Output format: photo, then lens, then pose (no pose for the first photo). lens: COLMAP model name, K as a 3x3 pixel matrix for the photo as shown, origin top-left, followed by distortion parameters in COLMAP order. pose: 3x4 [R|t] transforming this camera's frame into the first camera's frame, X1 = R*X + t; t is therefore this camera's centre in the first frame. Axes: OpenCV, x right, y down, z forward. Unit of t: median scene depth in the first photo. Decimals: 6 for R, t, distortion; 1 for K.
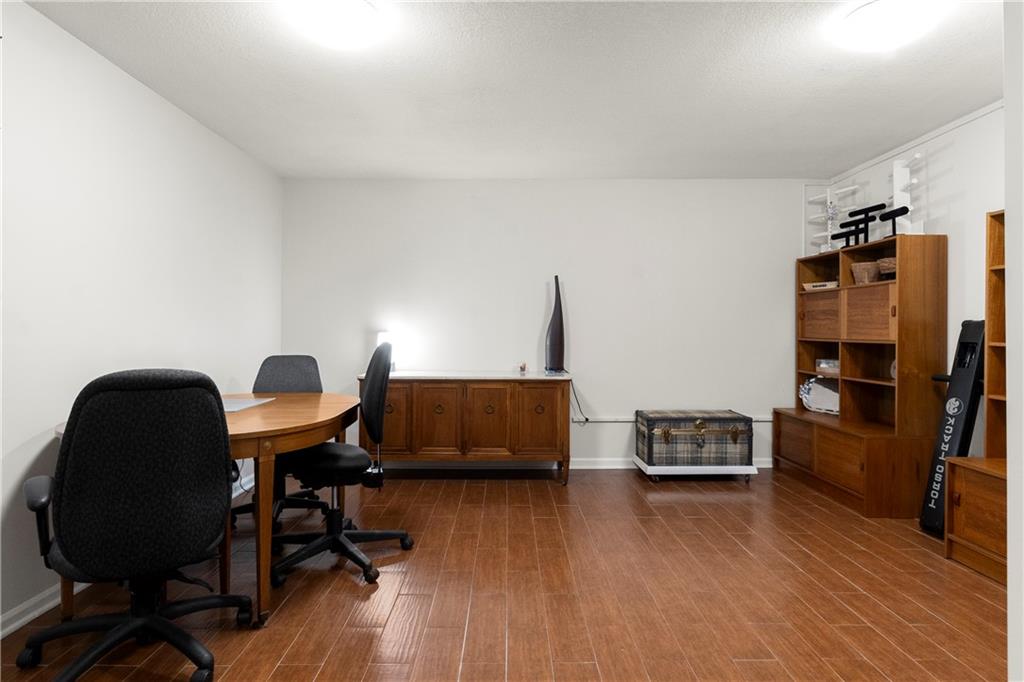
lens RADIAL K [[594.8, 0, 511.4], [0, 594.8, 338.5], [0, 0, 1]] dist [-0.000512, -0.000190]
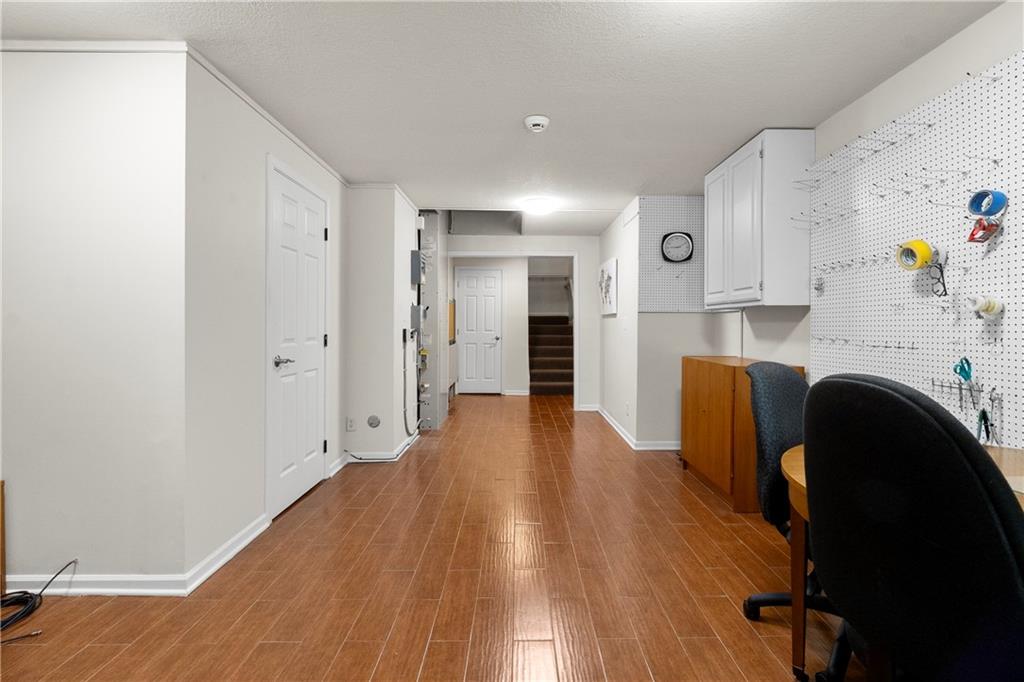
lens RADIAL K [[480.4, 0, 516.7], [0, 480.4, 328.5], [0, 0, 1]] dist [-0.000281, 0.000091]
pose [[-0.999999, -0.000325, 0.001598, -0.008598], [-0.000305, 0.999916, 0.012929, -0.018344], [-0.001602, 0.012929, -0.999915, 0.904685]]
